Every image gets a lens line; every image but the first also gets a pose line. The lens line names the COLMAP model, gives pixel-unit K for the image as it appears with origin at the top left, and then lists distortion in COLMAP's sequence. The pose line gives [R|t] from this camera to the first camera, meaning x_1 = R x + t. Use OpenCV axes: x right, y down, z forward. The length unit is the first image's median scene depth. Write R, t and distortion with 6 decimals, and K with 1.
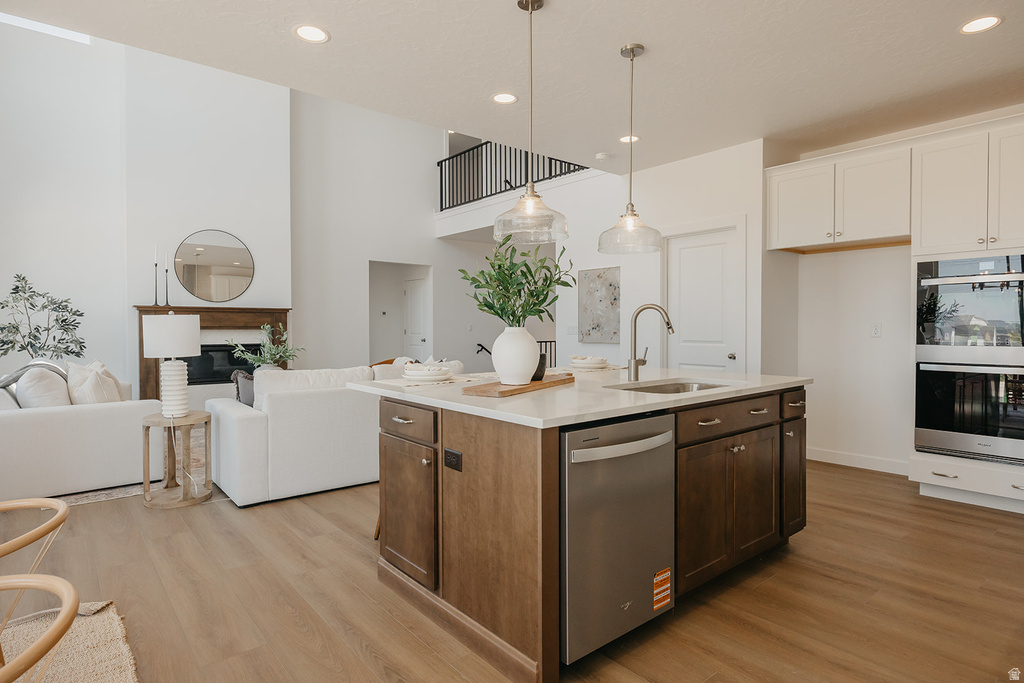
lens RADIAL K [[557.8, 0, 528.0], [0, 557.8, 343.4], [0, 0, 1]] dist [-0.004682, -0.003061]
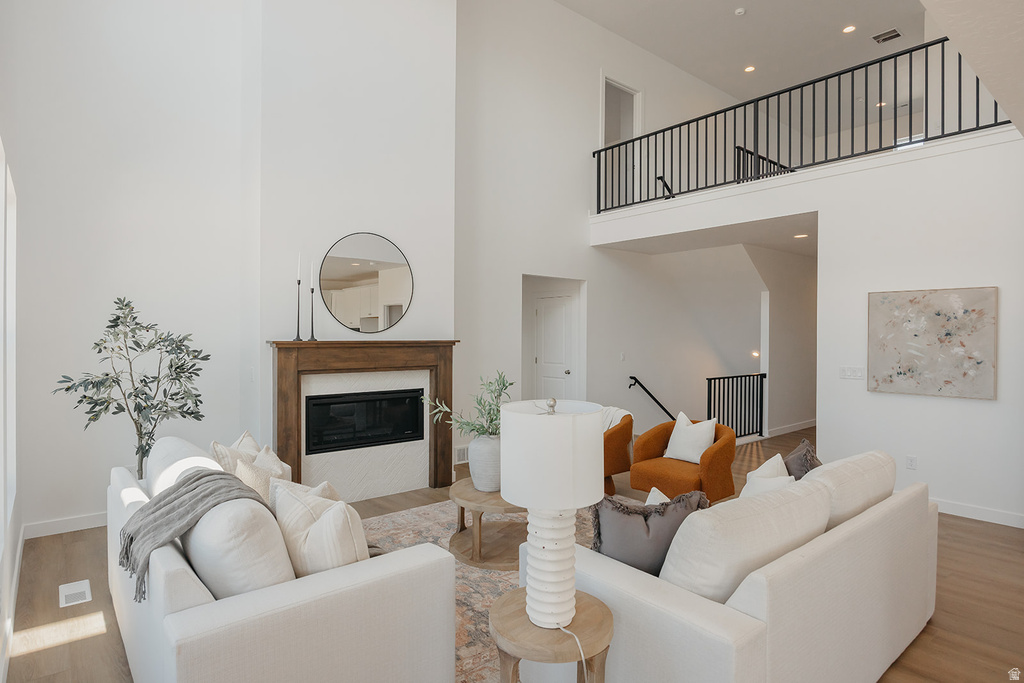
lens RADIAL K [[545.9, 0, 522.5], [0, 545.9, 340.5], [0, 0, 1]] dist [-0.016030, 0.001883]
pose [[0.999971, 0.004745, 0.005994, -0.386311], [-0.004639, 0.999835, -0.017550, -0.056322], [-0.006077, 0.017522, 0.999828, 0.311571]]
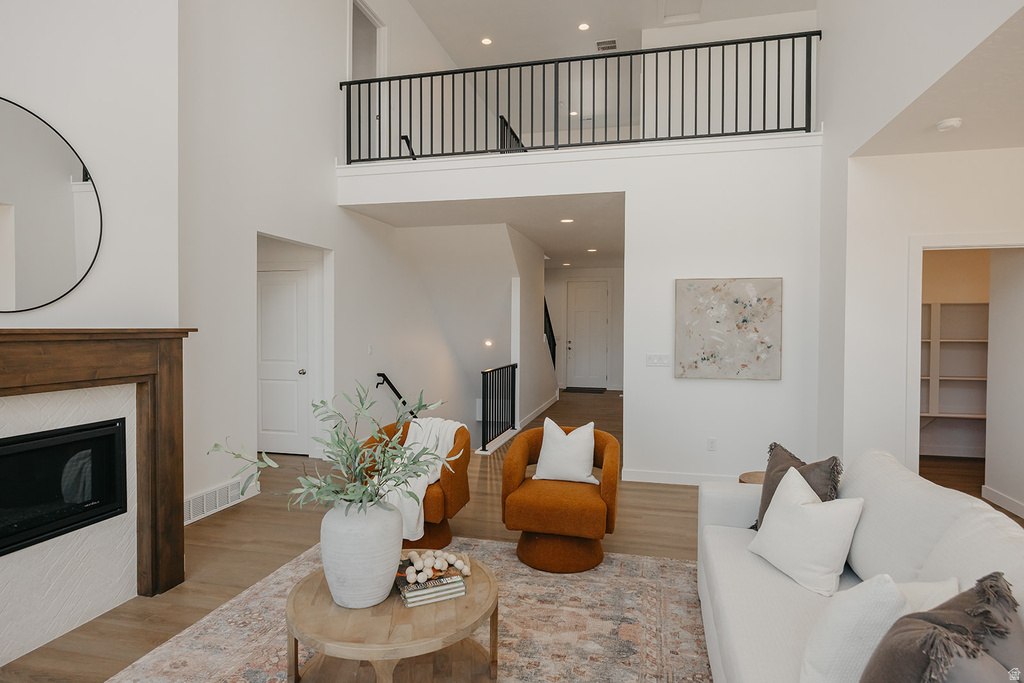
lens RADIAL K [[545.9, 0, 507.3], [0, 545.9, 338.9], [0, 0, 1]] dist [-0.016030, 0.001883]
pose [[0.806082, -0.009301, 0.591731, -0.535064], [0.012433, 0.999922, -0.001221, -0.057489], [-0.591673, 0.008342, 0.806135, 0.590042]]
